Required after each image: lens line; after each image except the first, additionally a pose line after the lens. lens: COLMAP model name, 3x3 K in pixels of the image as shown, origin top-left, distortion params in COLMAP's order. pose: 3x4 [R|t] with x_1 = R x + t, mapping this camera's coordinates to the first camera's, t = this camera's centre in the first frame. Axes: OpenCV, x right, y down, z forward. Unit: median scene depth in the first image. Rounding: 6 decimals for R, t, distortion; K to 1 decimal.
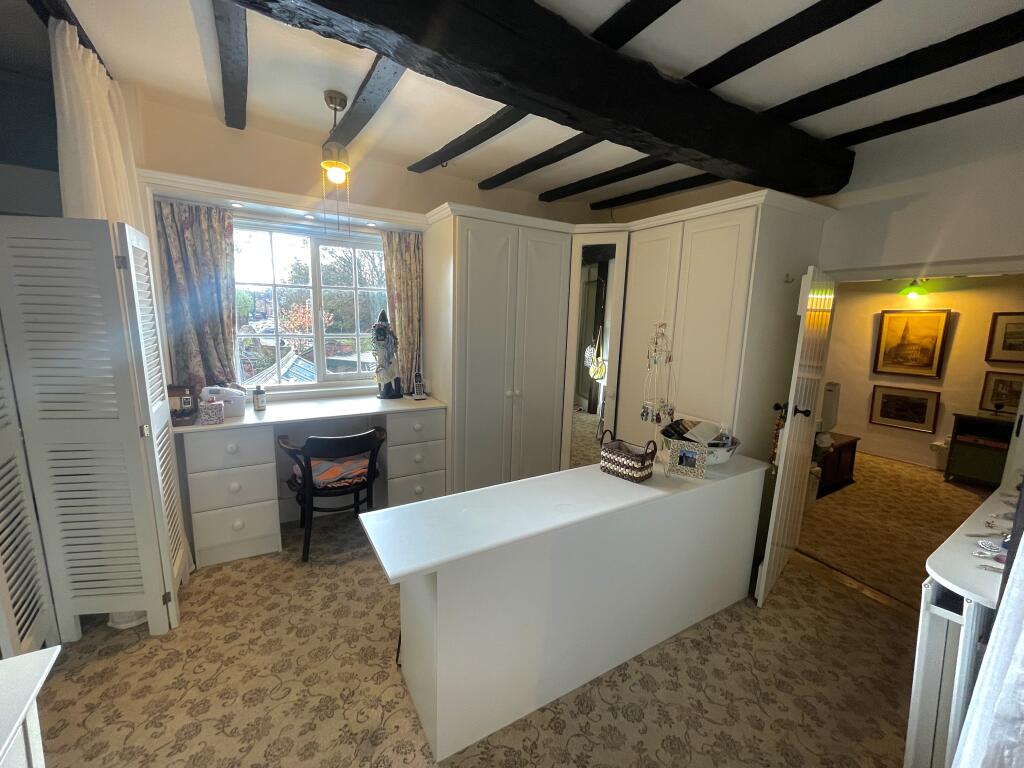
lens RADIAL K [[415.4, 0, 512.0], [0, 415.4, 384.0], [0, 0, 1]] dist [-0.000352, 0.000619]
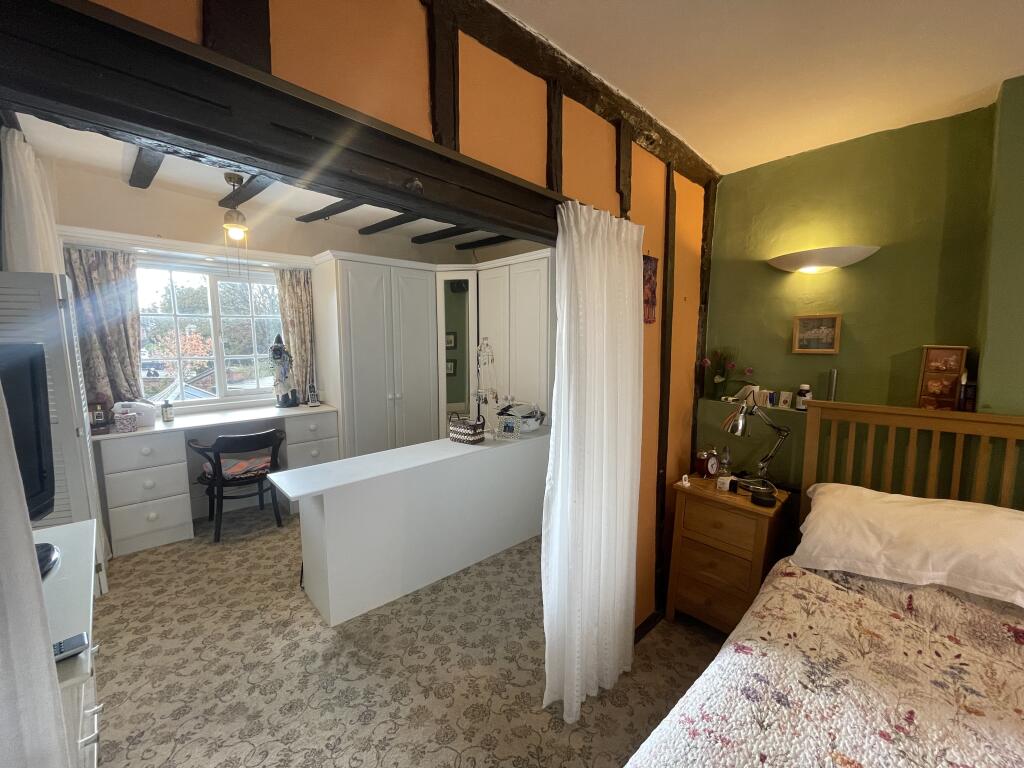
lens RADIAL K [[415.4, 0, 512.0], [0, 415.4, 384.0], [0, 0, 1]] dist [-0.000352, 0.000619]
pose [[0.976258, -0.054601, 0.209617, 0.111883], [0.064325, 0.997133, -0.039849, 0.072029], [-0.206840, 0.052386, 0.976971, -0.381100]]
